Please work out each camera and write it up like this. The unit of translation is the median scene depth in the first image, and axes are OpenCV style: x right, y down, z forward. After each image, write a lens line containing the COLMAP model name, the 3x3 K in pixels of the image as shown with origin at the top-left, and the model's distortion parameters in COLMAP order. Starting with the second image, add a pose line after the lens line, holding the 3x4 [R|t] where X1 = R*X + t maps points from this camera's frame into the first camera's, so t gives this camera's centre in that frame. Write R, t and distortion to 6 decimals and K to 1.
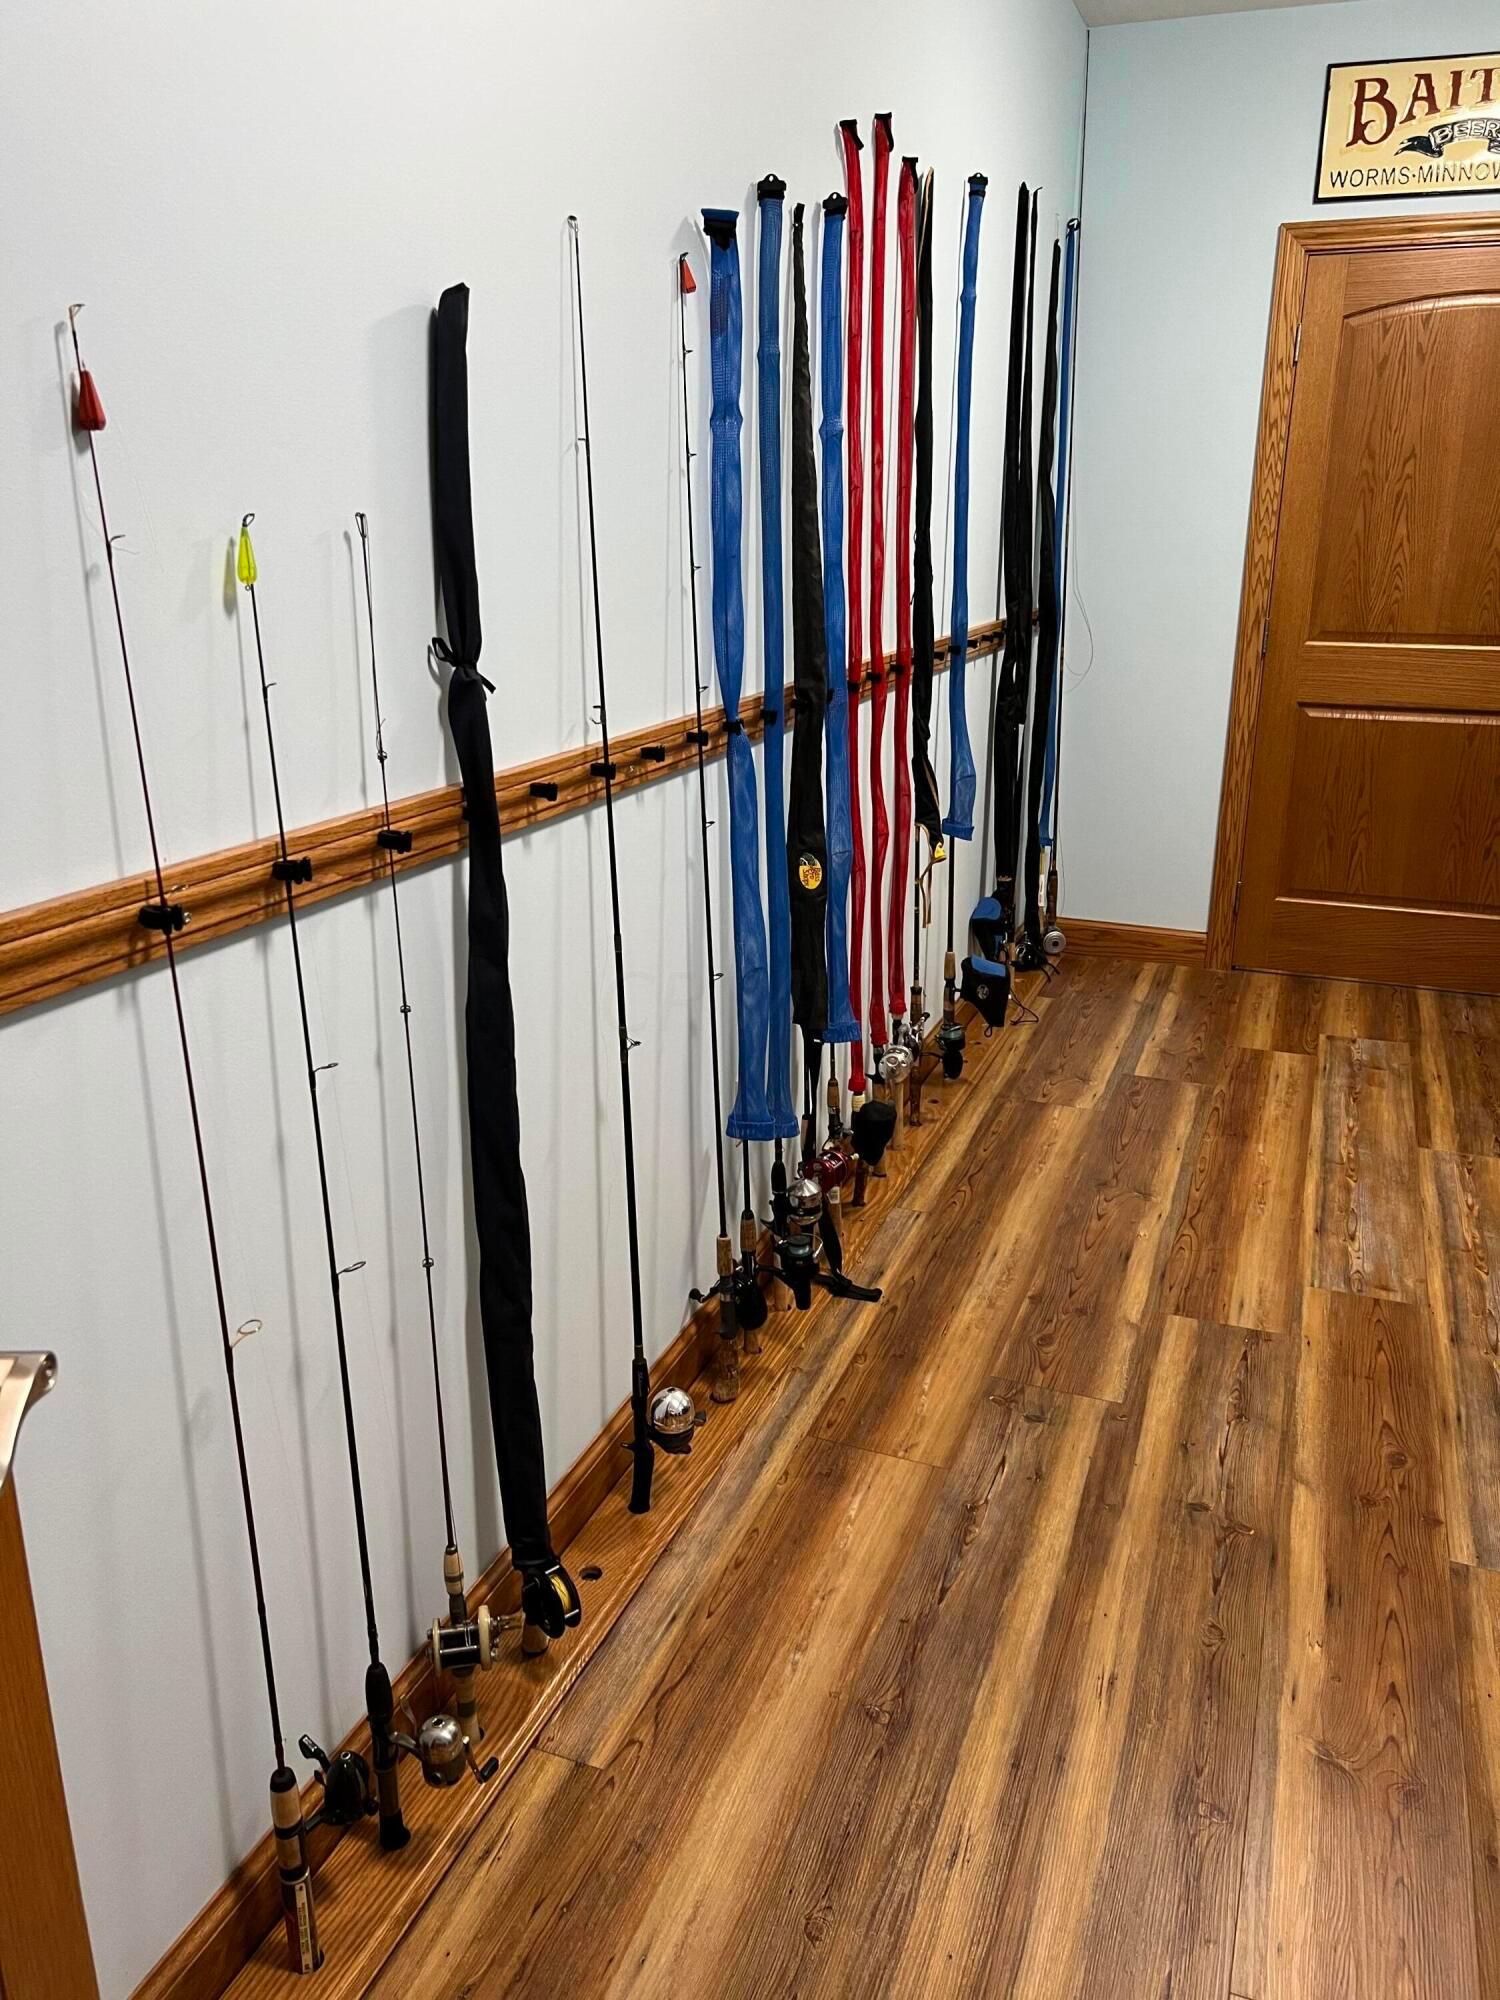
lens RADIAL K [[1521.7, 0, 755.2], [0, 1521.7, 999.5], [0, 0, 1]] dist [0.025204, -0.022096]
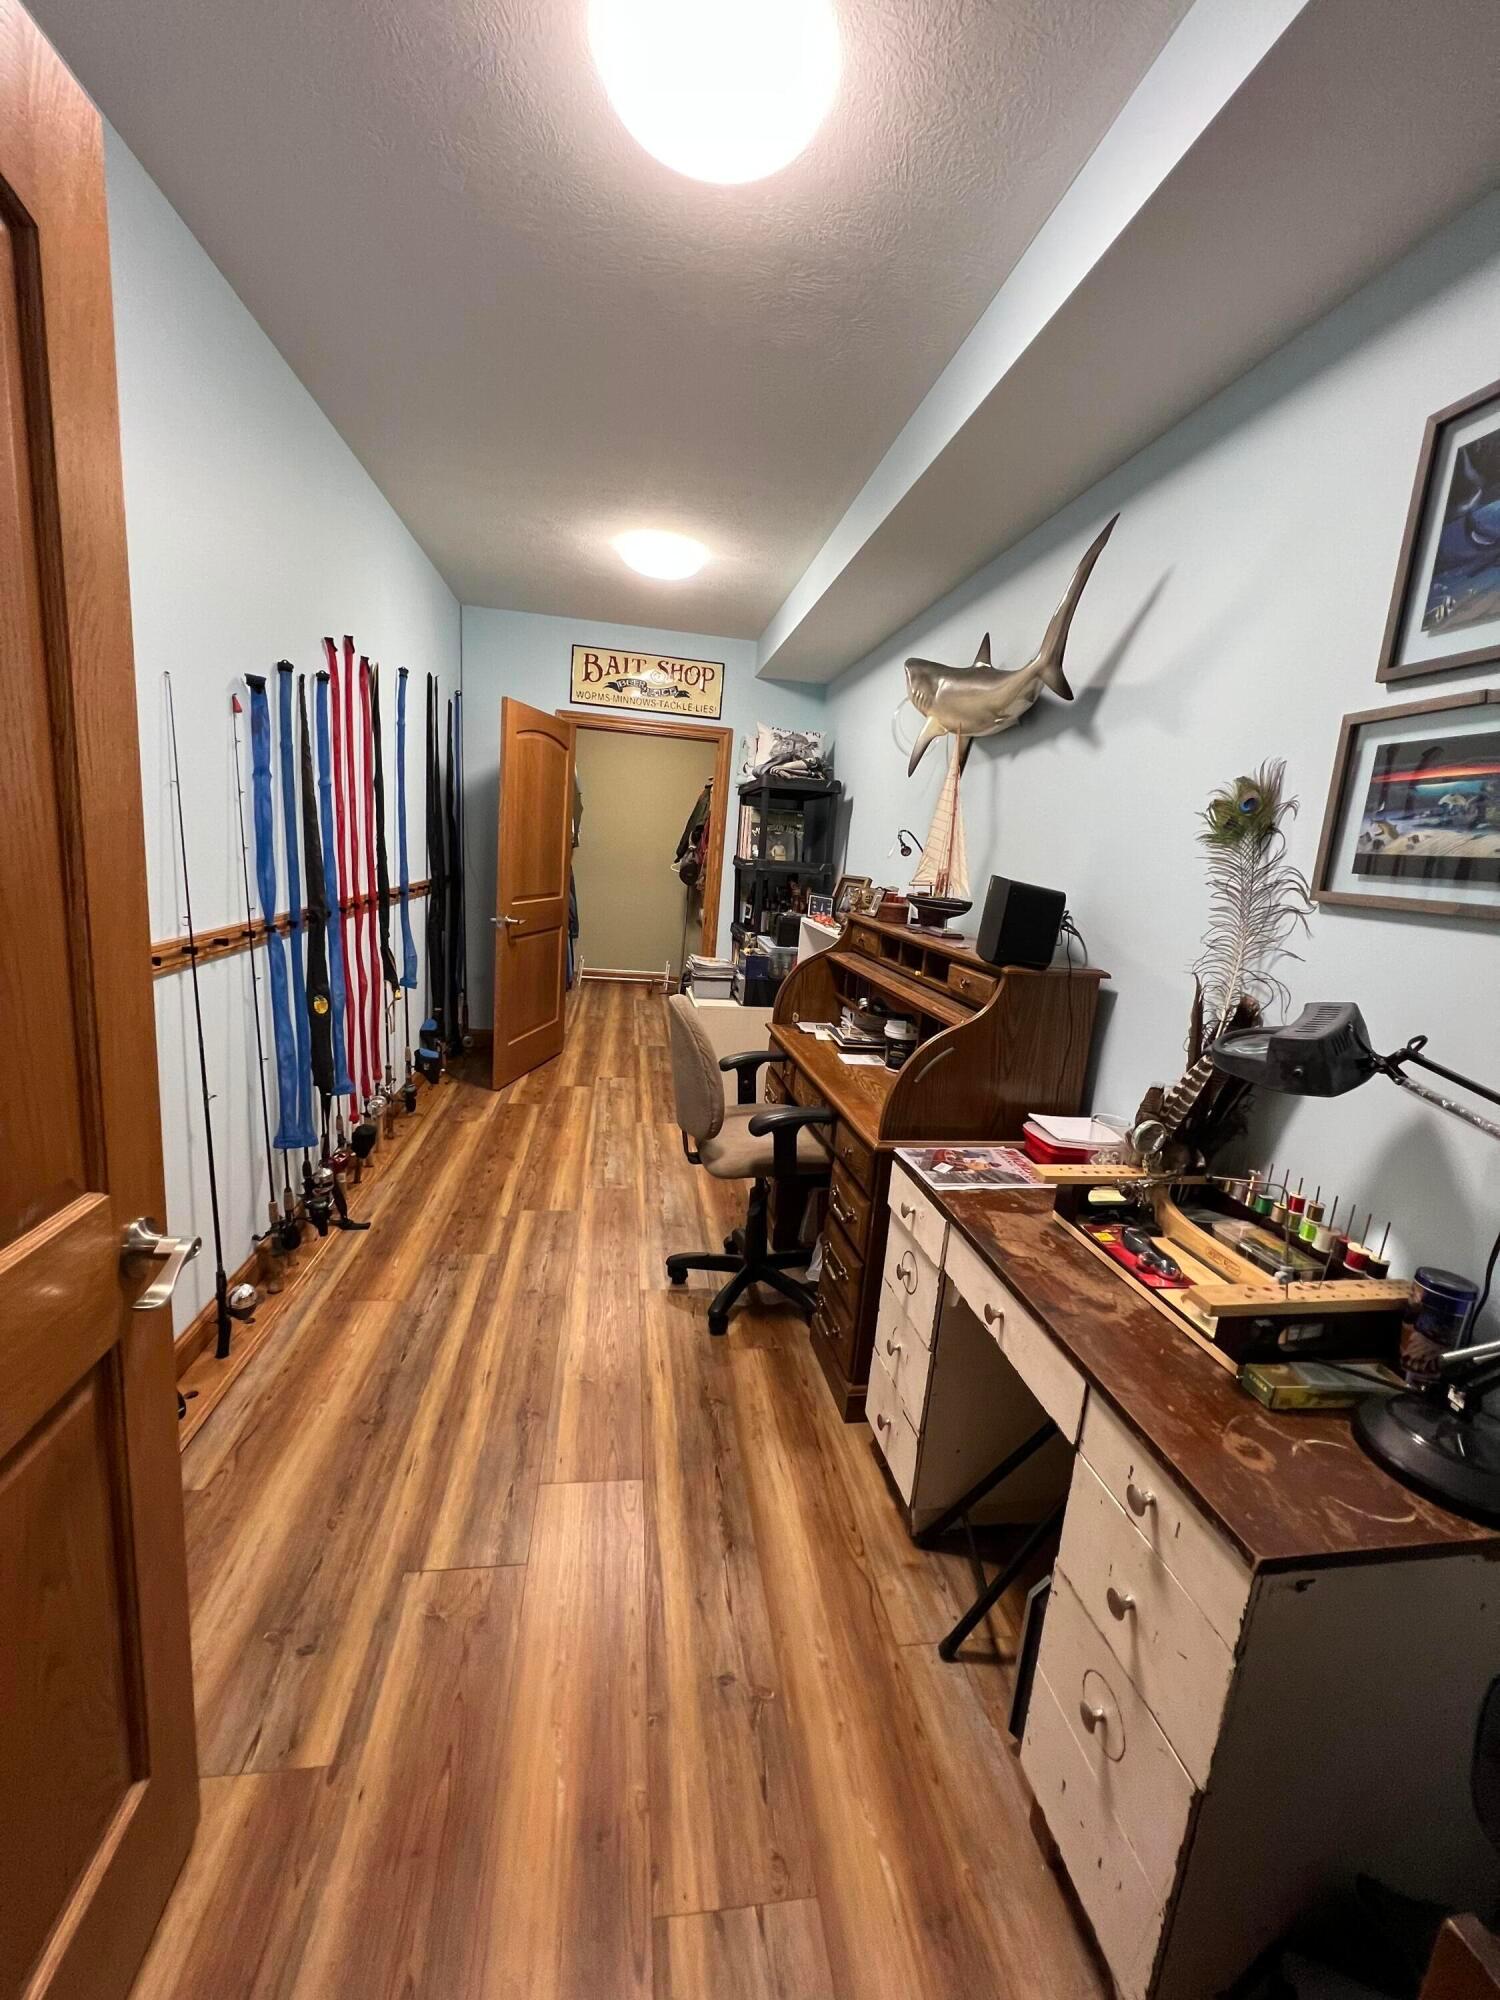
lens RADIAL K [[799.4, 0, 749.0], [0, 799.4, 1002.5], [0, 0, 1]] dist [-0.001730, 0.000109]
pose [[0.868544, -0.025946, 0.494933, 0.007234], [0.071345, 0.994773, -0.073052, 0.026516], [-0.490450, 0.098759, 0.865855, -0.140650]]
